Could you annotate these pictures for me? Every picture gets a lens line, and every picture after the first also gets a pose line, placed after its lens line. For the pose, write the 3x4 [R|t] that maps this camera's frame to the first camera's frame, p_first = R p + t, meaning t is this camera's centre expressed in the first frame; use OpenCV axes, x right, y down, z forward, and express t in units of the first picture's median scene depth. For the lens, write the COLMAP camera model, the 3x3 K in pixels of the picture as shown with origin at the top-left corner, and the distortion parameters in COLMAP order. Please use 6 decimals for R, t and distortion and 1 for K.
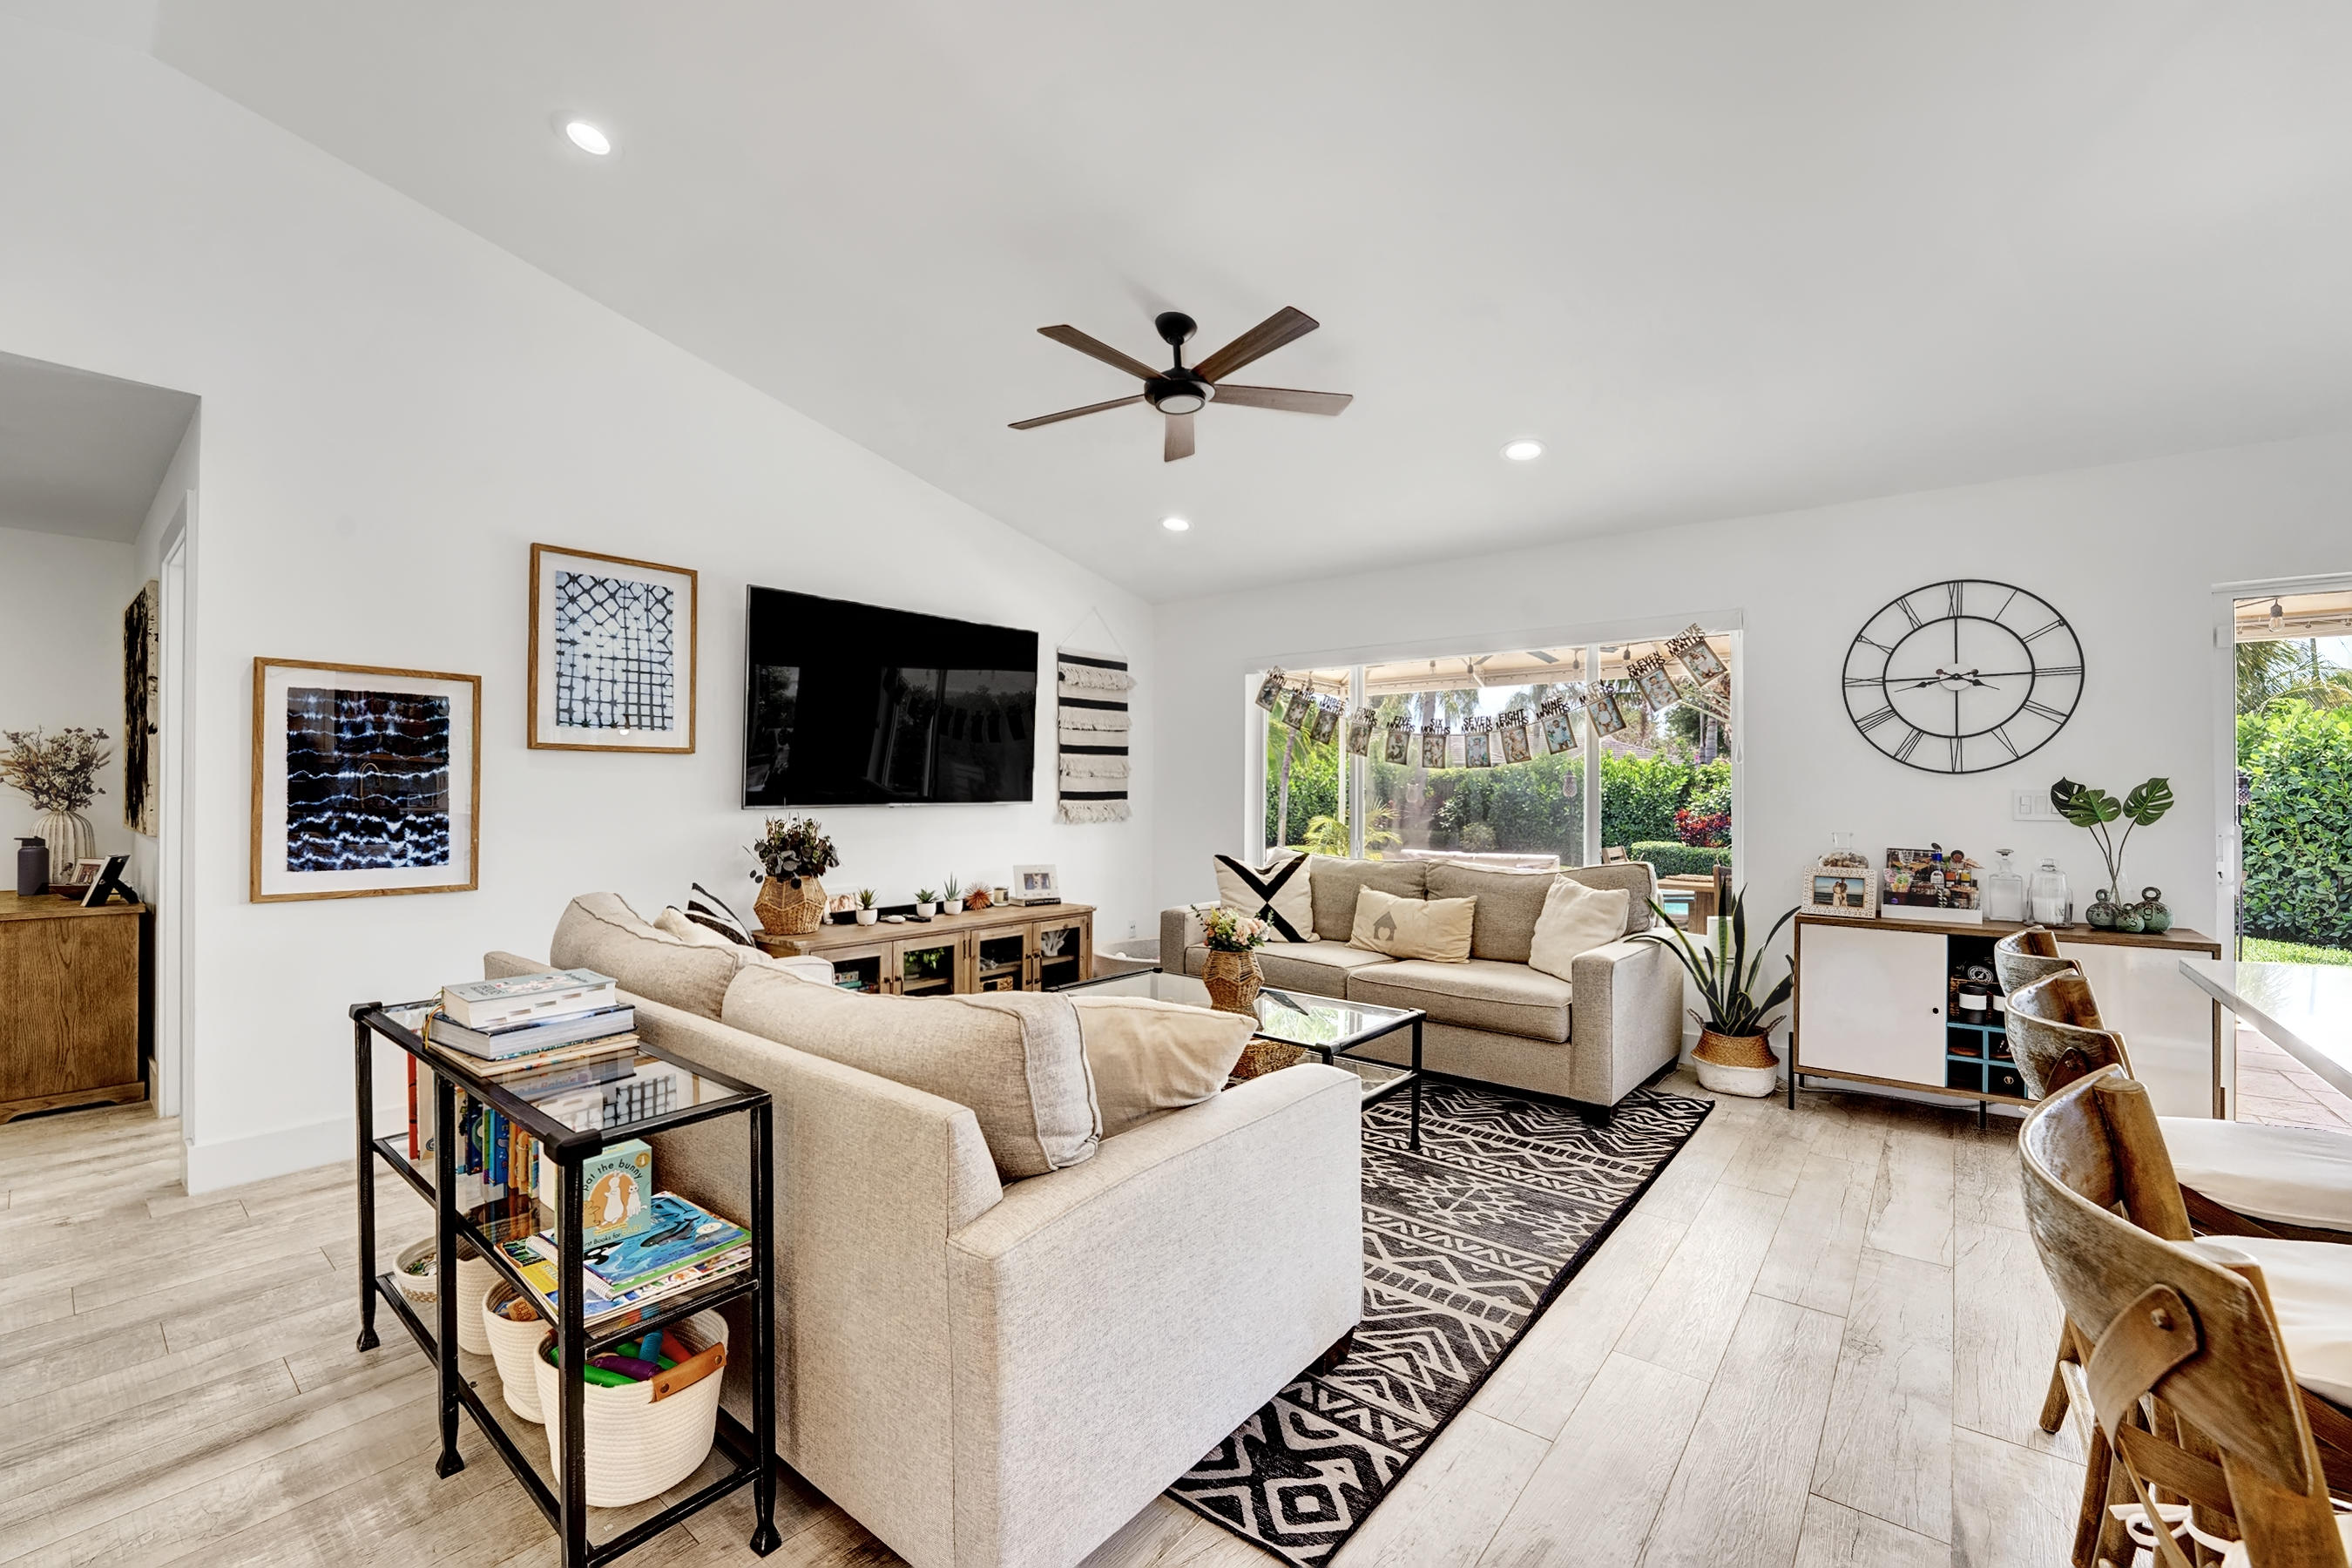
lens RADIAL K [[975.8, 0, 1183.9], [0, 975.8, 782.0], [0, 0, 1]] dist [-0.029922, 0.004198]
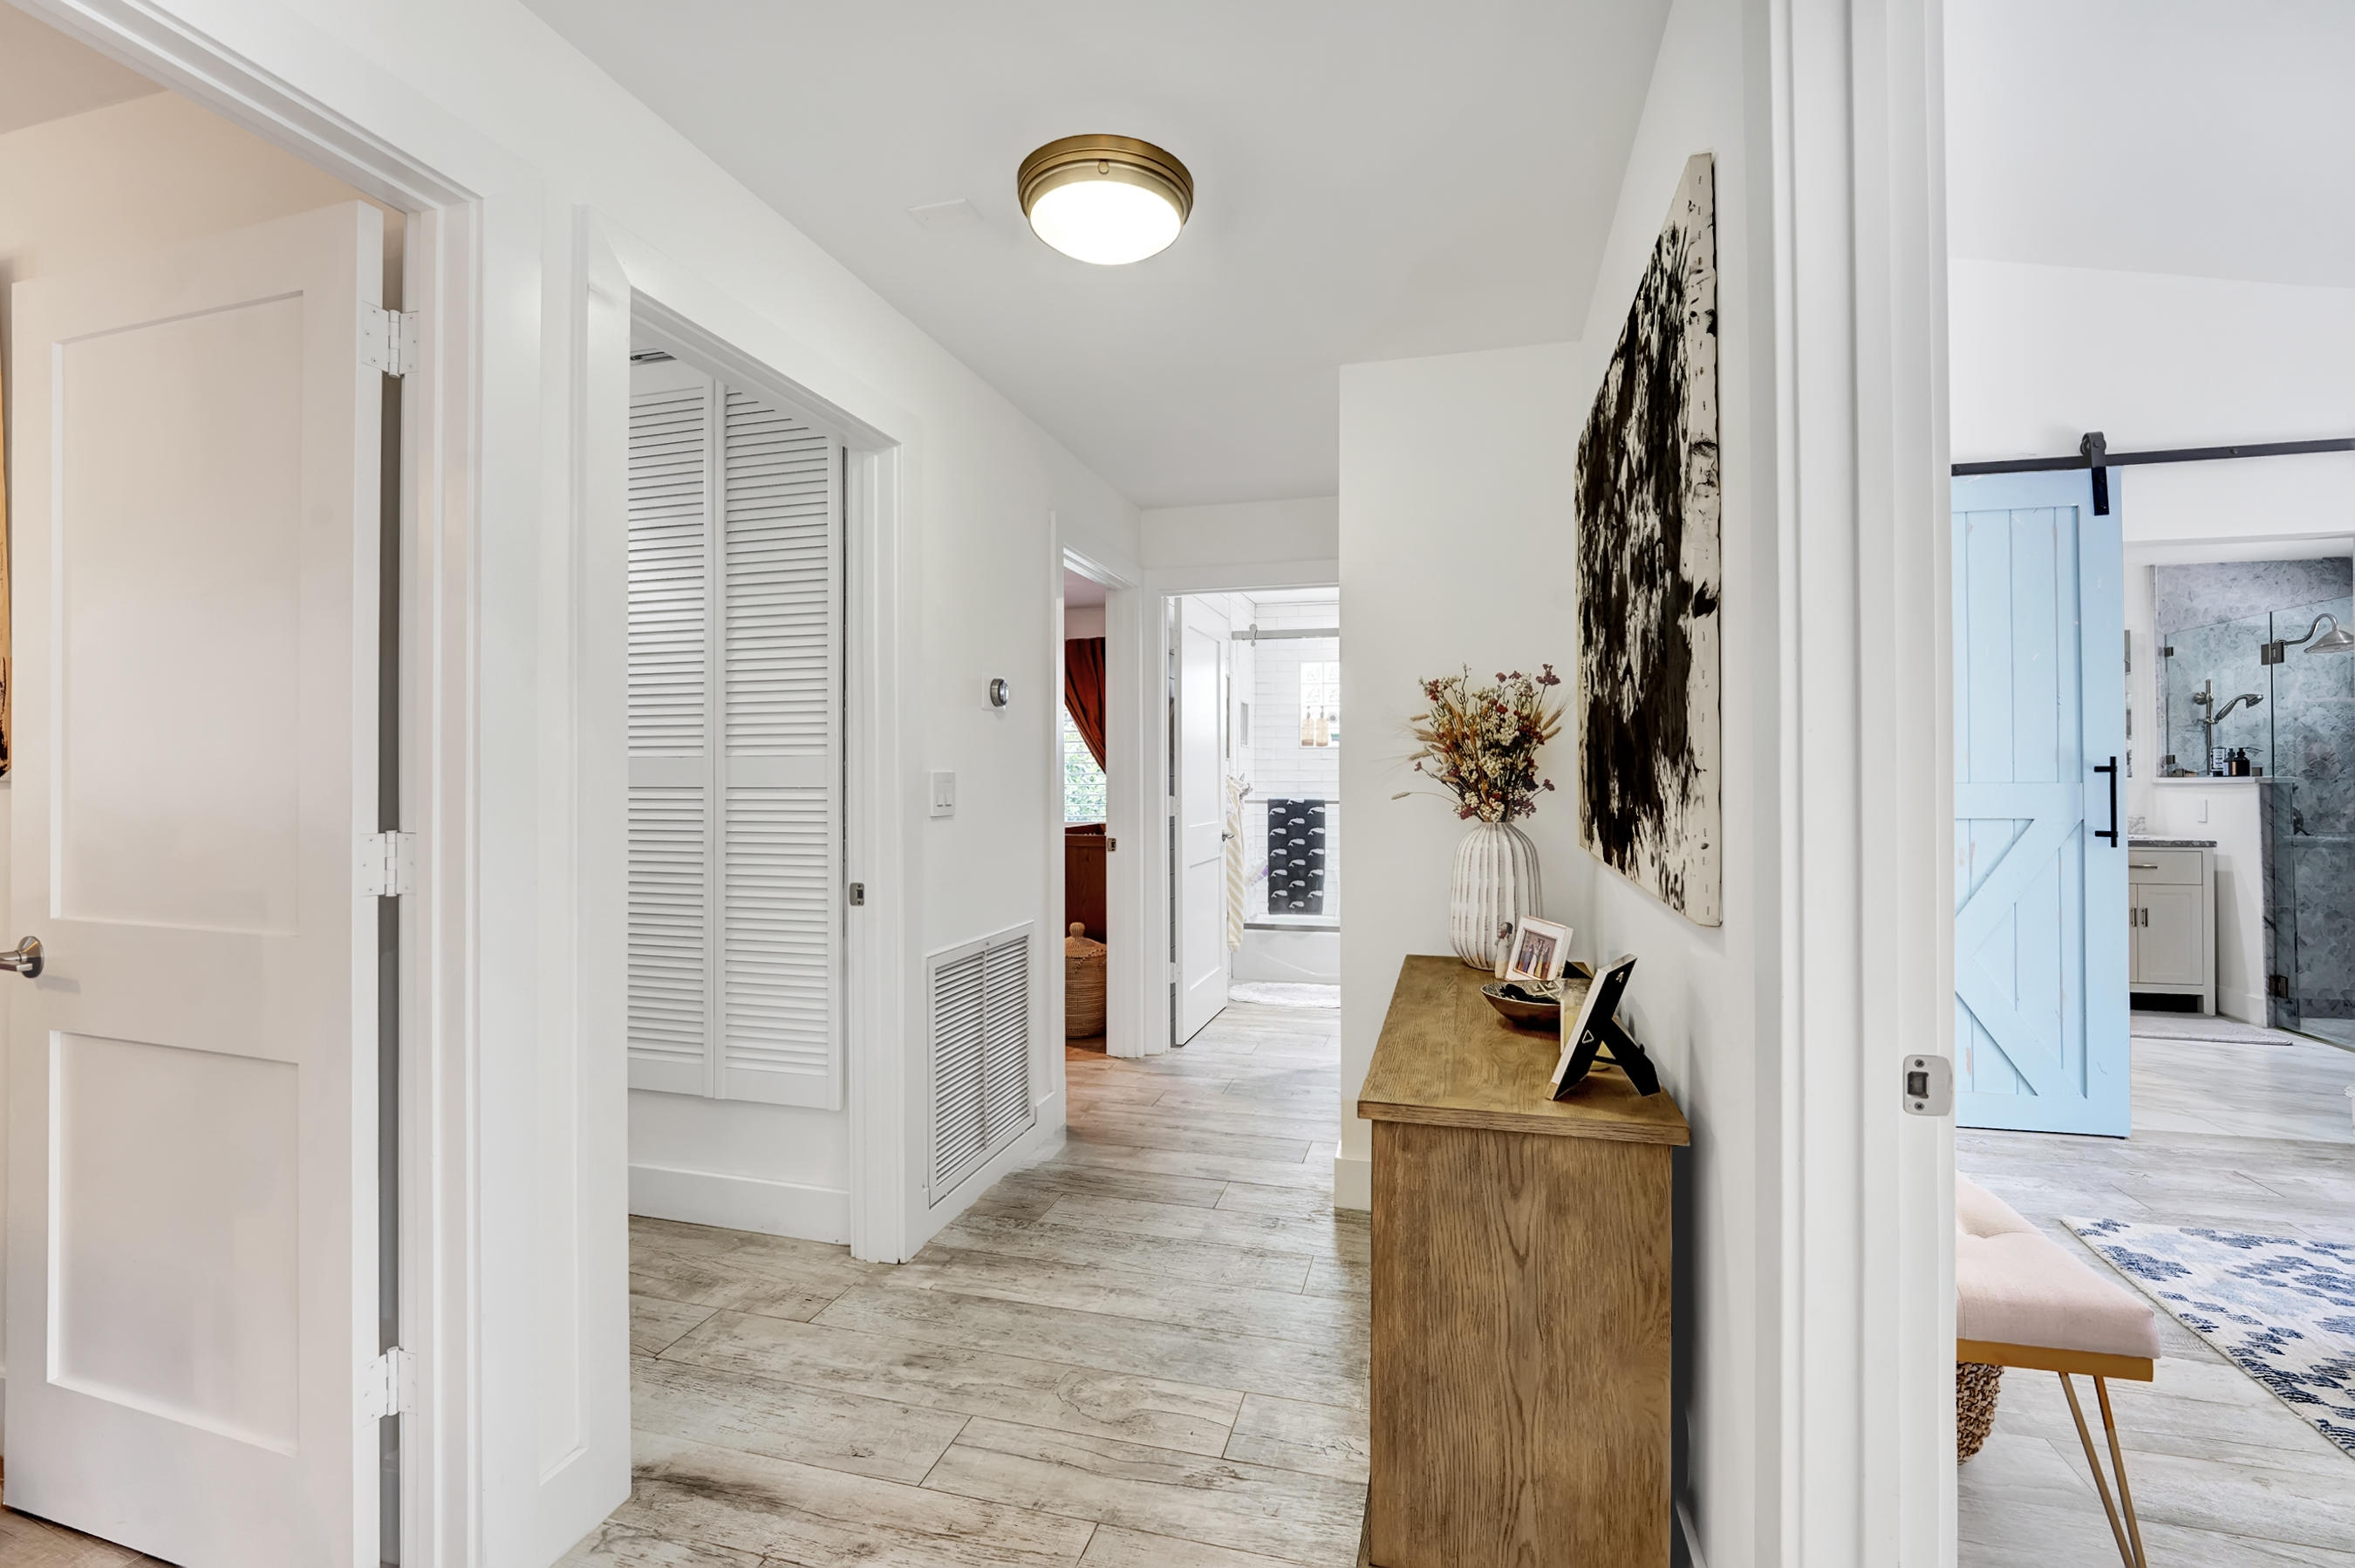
lens RADIAL K [[976.9, 0, 1159.3], [0, 976.9, 777.4], [0, 0, 1]] dist [-0.029922, 0.004198]
pose [[0.370115, -0.015277, -0.928860, -0.763403], [0.014173, 0.999841, -0.010797, 0.008520], [0.928878, -0.009169, 0.370273, 0.631196]]
